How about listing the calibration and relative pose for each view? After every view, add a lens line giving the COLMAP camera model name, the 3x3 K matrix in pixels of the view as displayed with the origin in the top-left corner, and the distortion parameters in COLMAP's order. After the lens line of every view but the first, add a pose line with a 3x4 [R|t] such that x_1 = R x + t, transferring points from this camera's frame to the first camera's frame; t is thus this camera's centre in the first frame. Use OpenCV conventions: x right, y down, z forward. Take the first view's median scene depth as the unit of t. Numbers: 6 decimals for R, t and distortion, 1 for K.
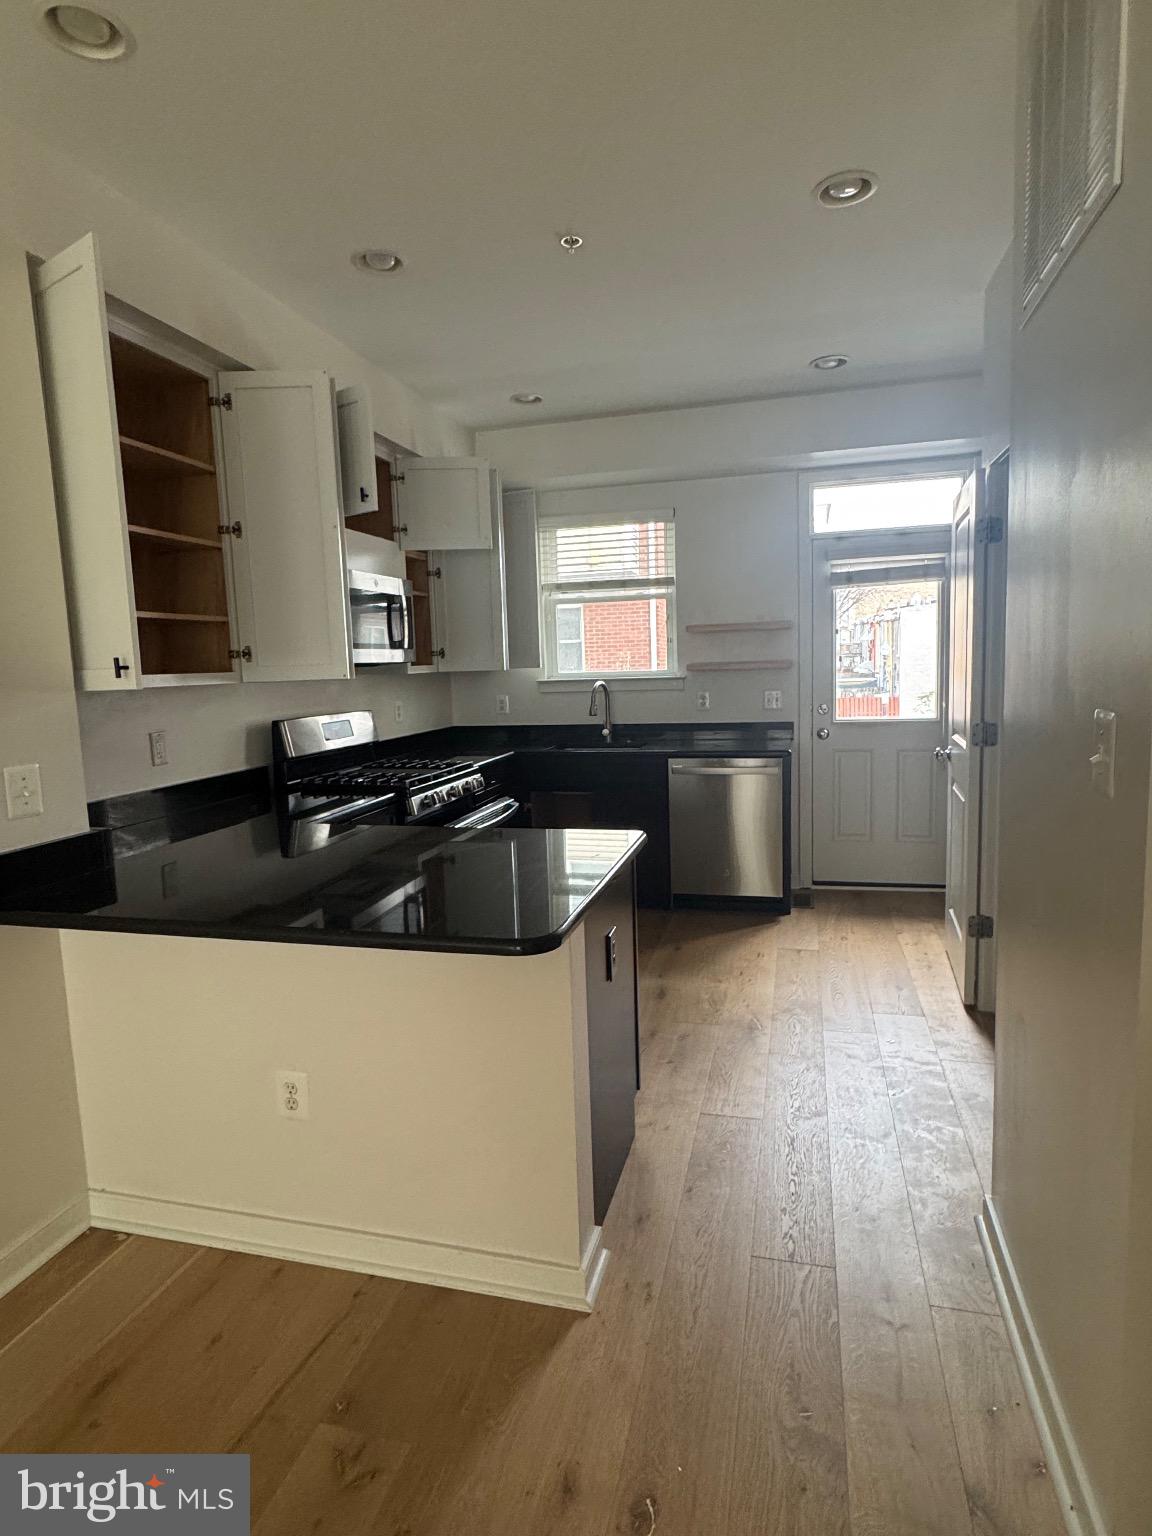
lens RADIAL K [[847.1, 0, 576.0], [0, 847.1, 768.0], [0, 0, 1]] dist [0.000742, -0.000010]
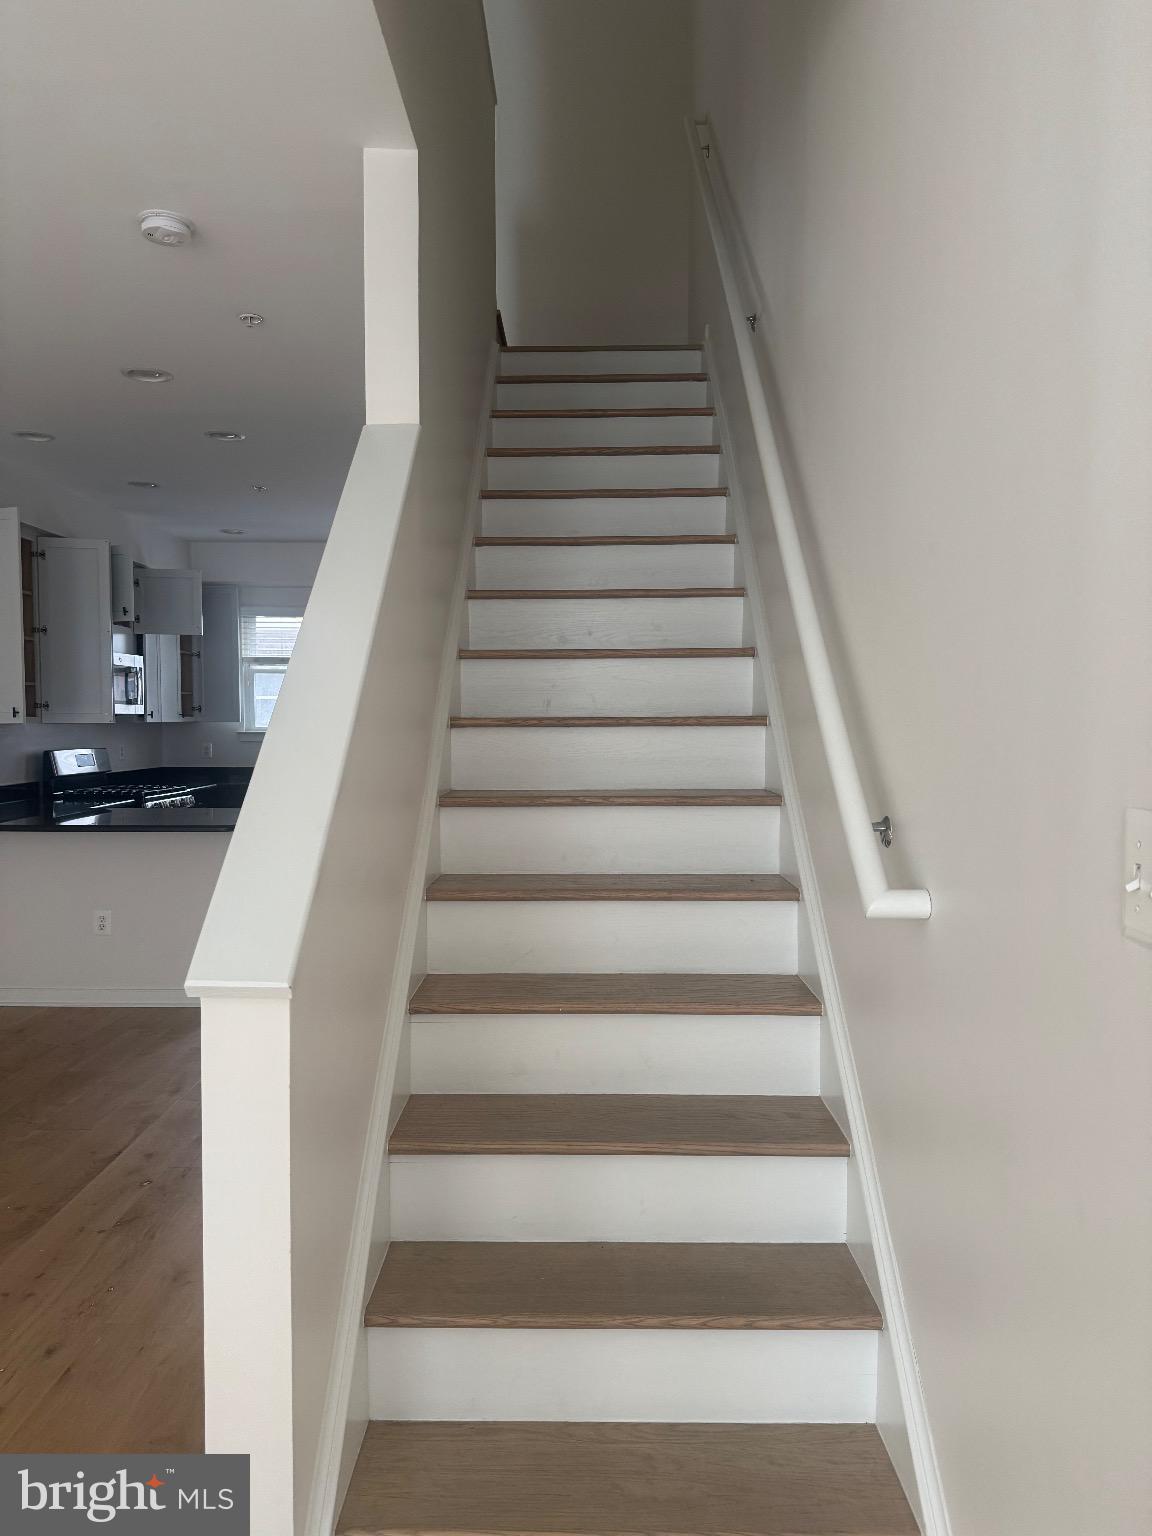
lens RADIAL K [[1081.0, 0, 576.0], [0, 1081.0, 768.0], [0, 0, 1]] dist [0.024491, -0.001715]
pose [[0.967465, 0.022577, 0.251996, 0.057051], [-0.001383, 0.996468, -0.083966, 0.129473], [-0.253002, 0.080885, 0.964079, -1.032639]]
